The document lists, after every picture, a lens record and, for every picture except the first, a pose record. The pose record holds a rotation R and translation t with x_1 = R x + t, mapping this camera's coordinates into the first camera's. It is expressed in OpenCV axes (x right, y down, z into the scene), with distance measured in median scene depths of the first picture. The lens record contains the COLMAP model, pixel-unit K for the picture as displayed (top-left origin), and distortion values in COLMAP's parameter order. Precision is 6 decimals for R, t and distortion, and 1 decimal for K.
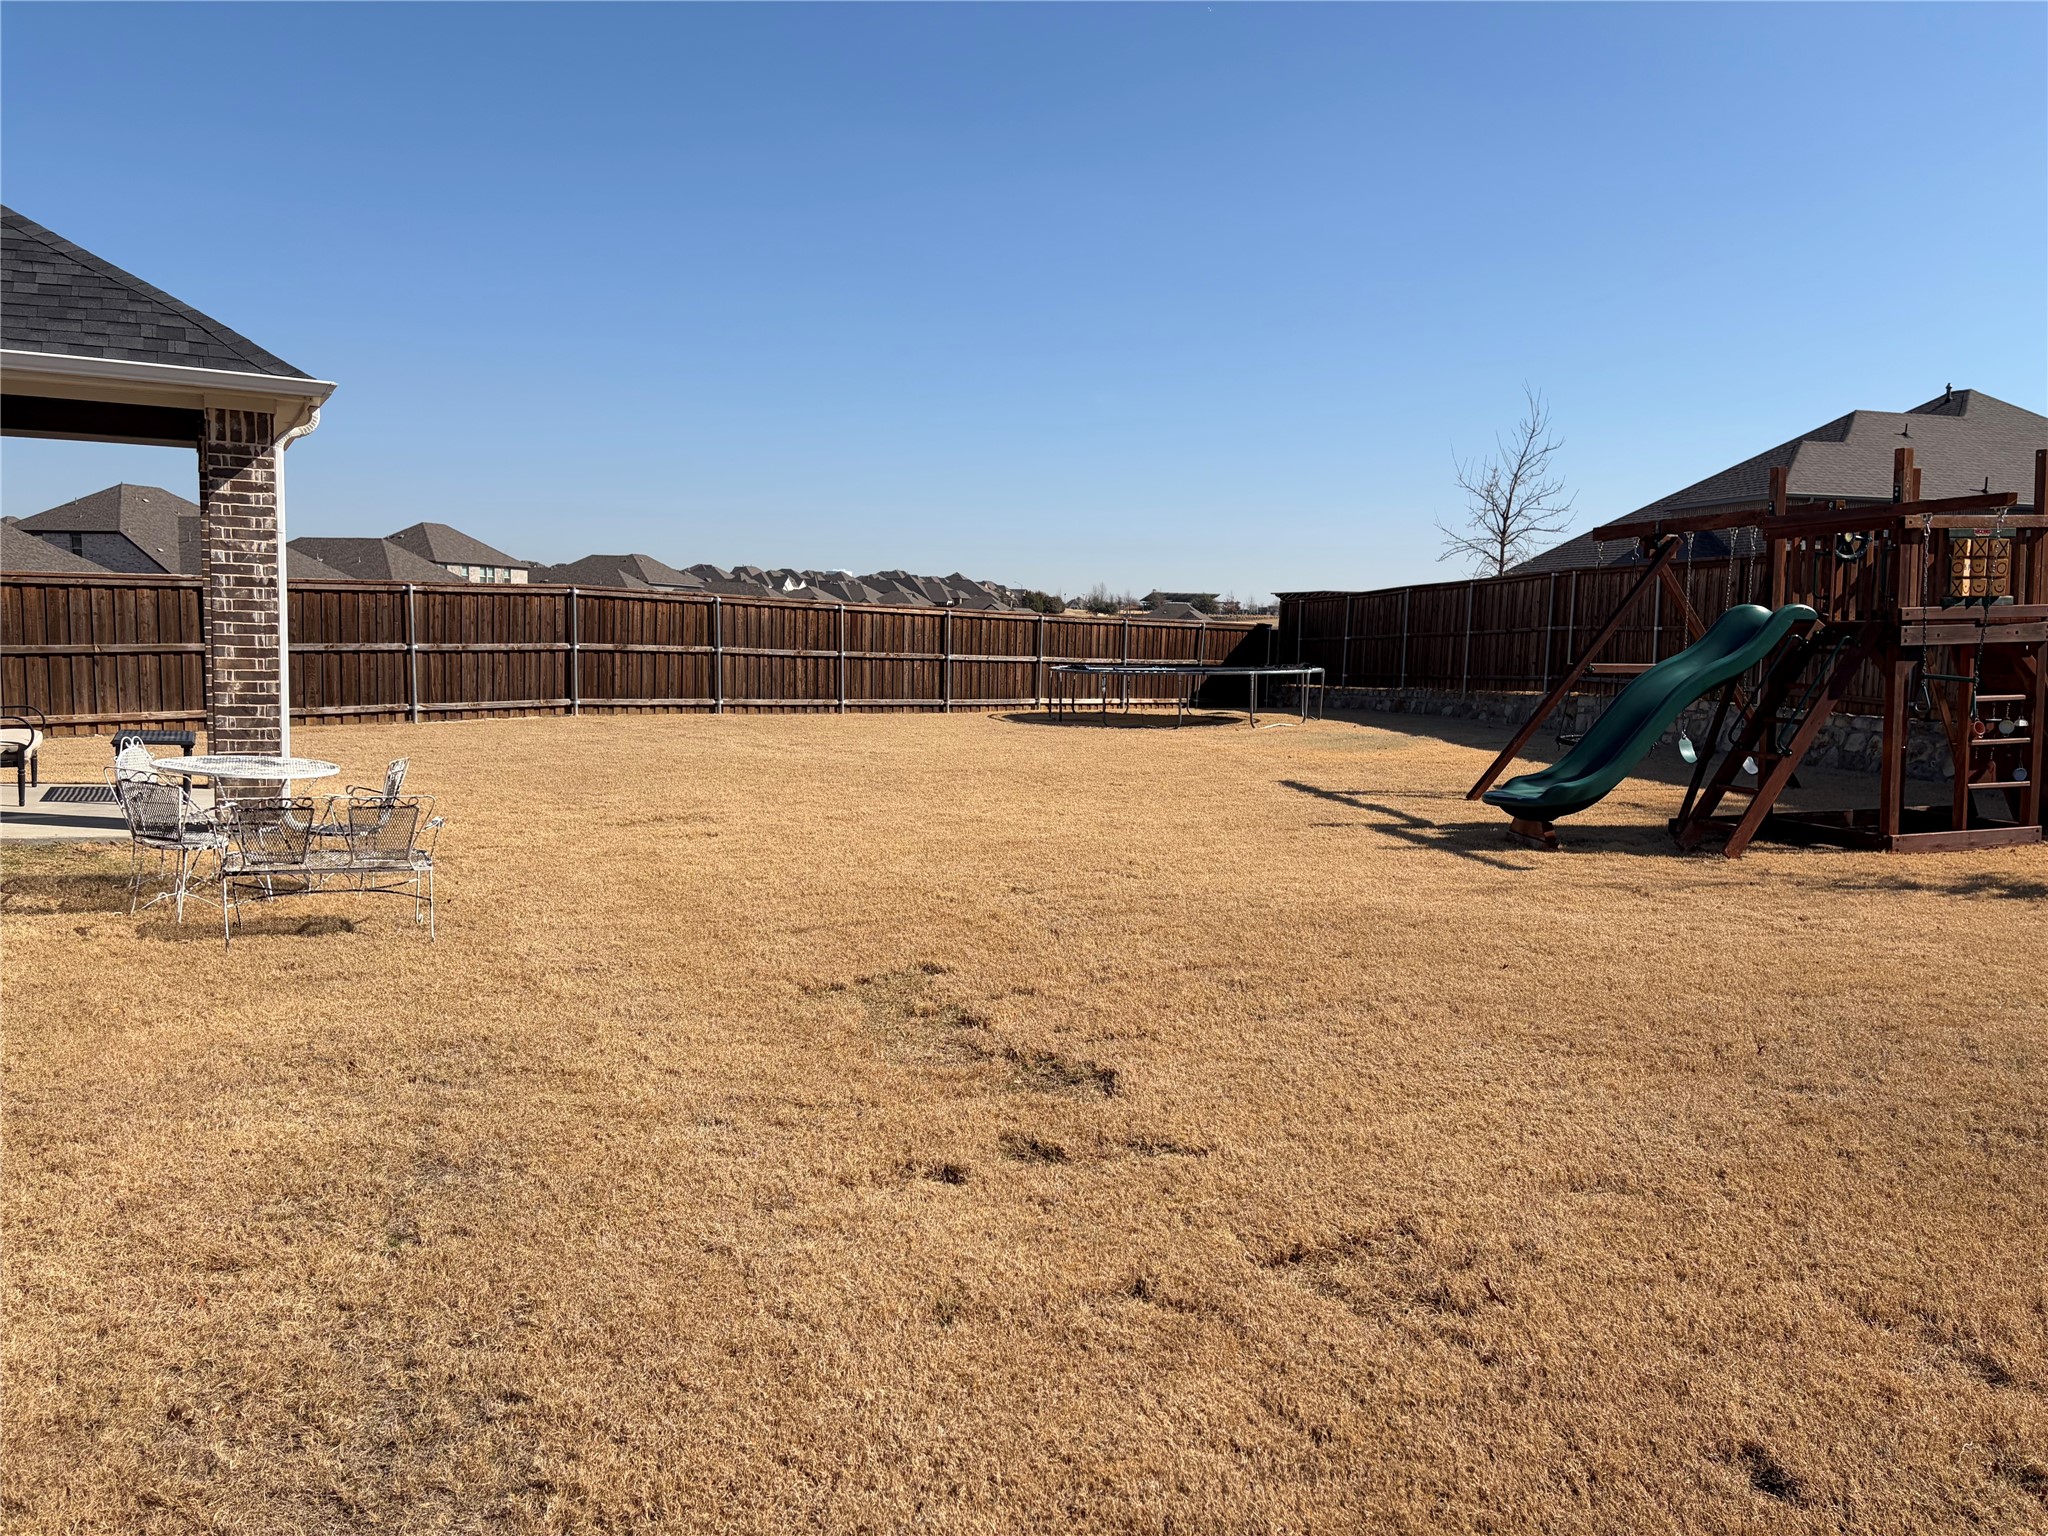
lens RADIAL K [[1551.9, 0, 1019.0], [0, 1551.9, 759.2], [0, 0, 1]] dist [0.051745, -0.055732]
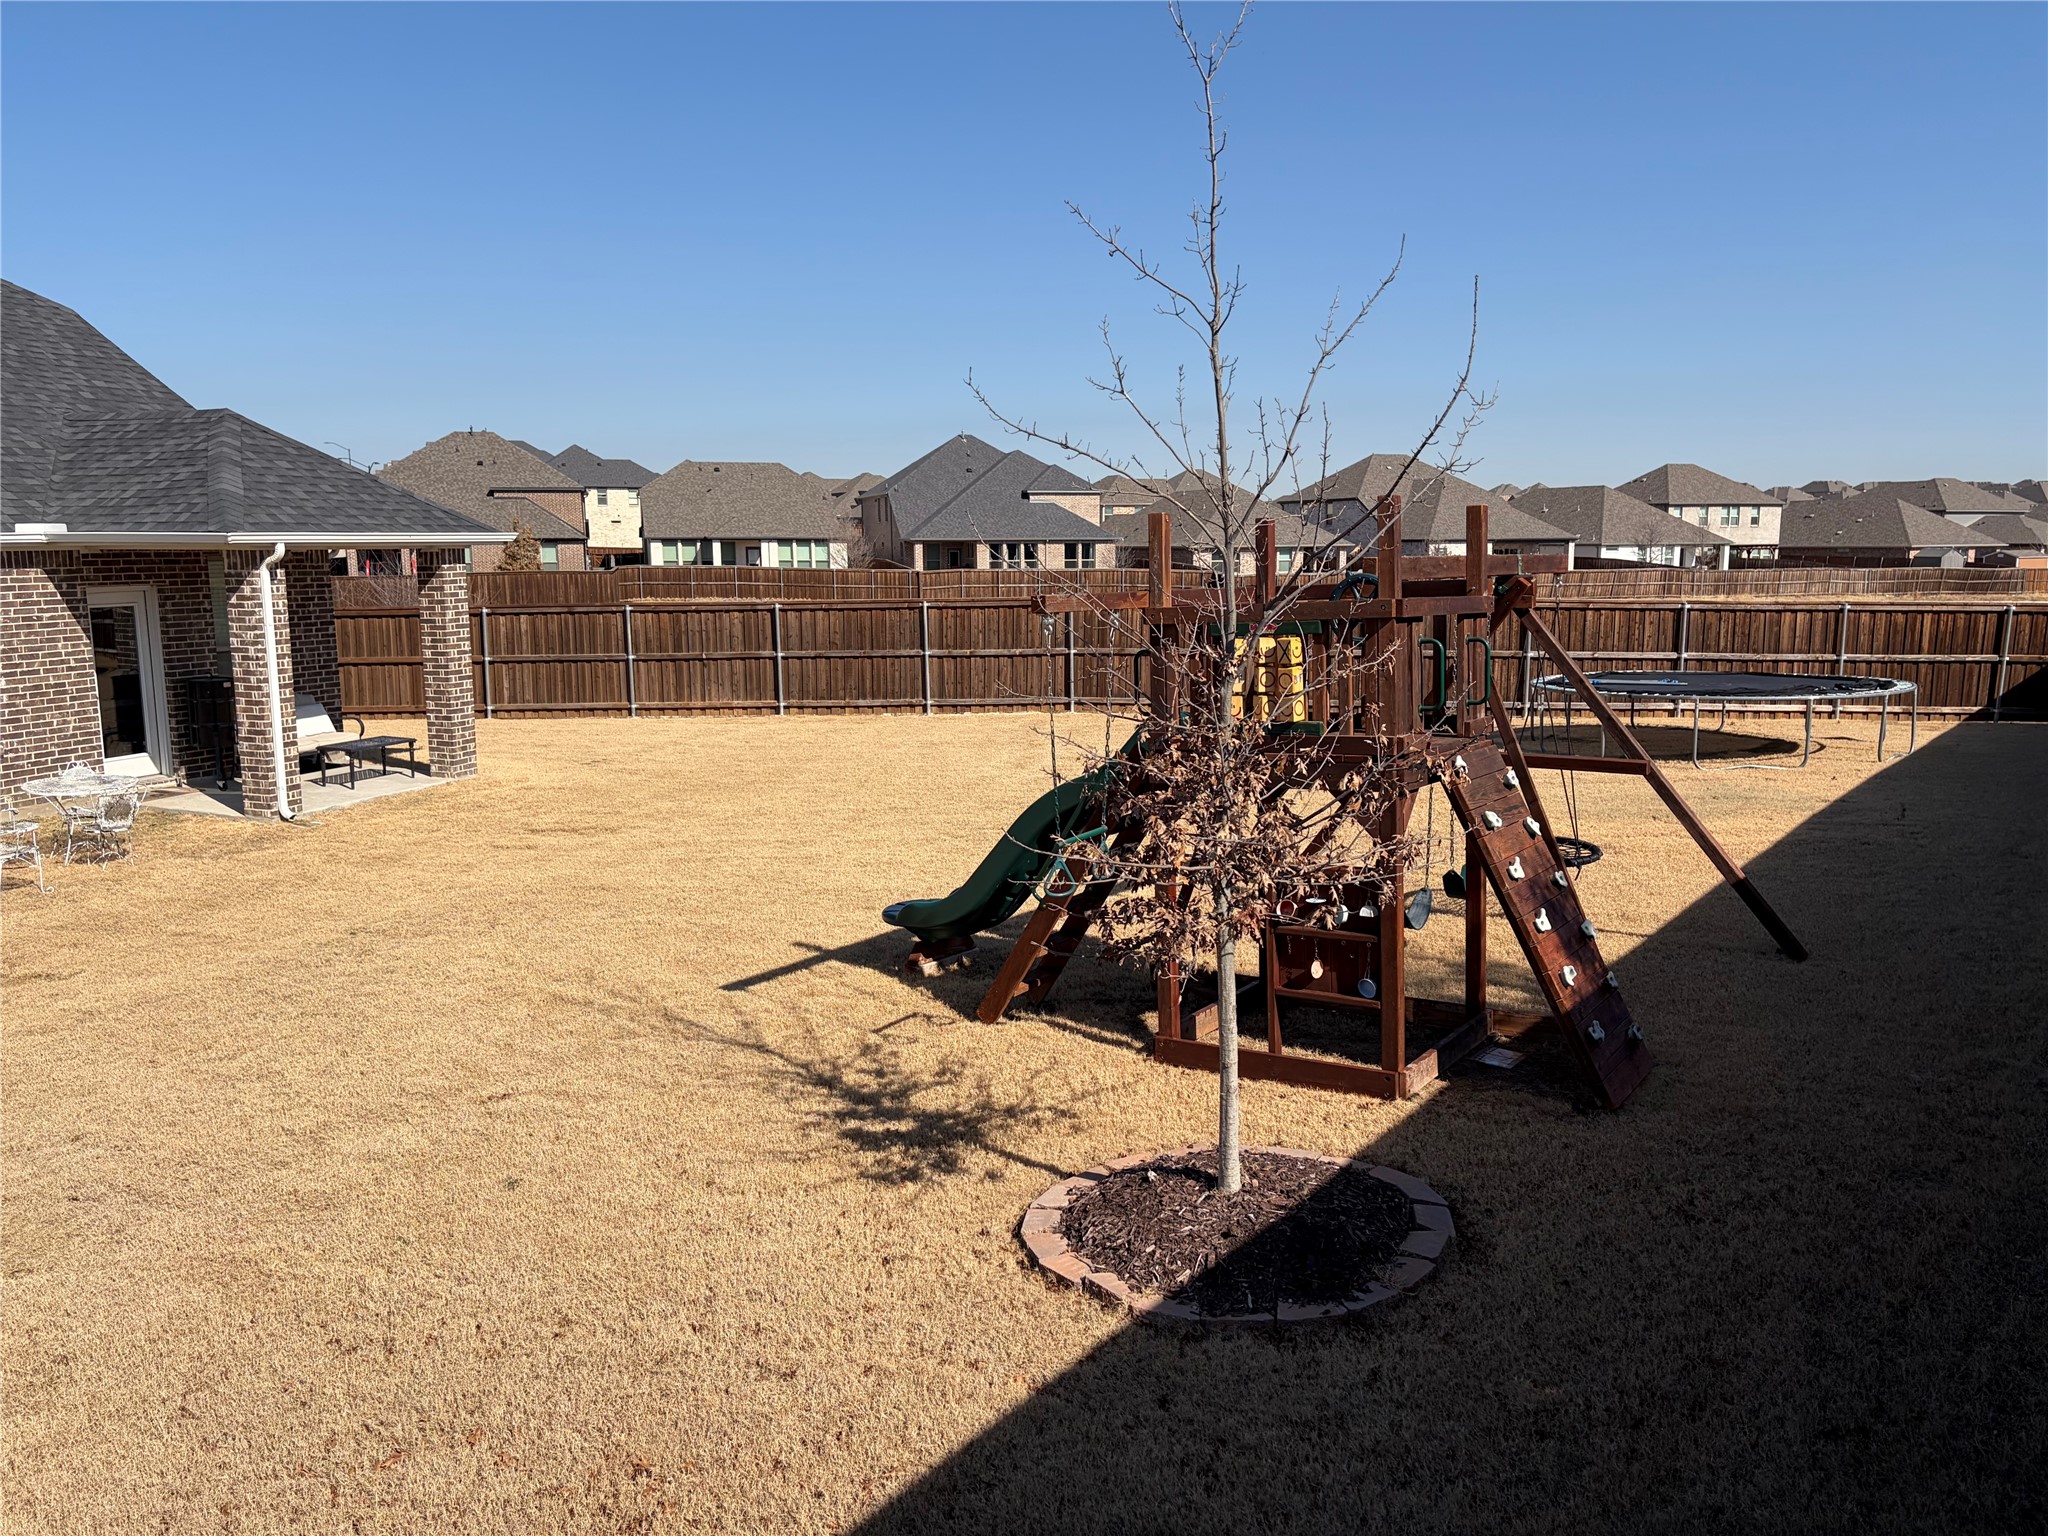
lens RADIAL K [[1551.9, 0, 1065.0], [0, 1551.9, 765.9], [0, 0, 1]] dist [0.051745, -0.055732]
pose [[0.668038, 0.078765, -0.739947, 0.607456], [-0.041737, 0.996783, 0.068423, -0.072831], [0.742955, -0.014826, 0.669177, 0.274415]]
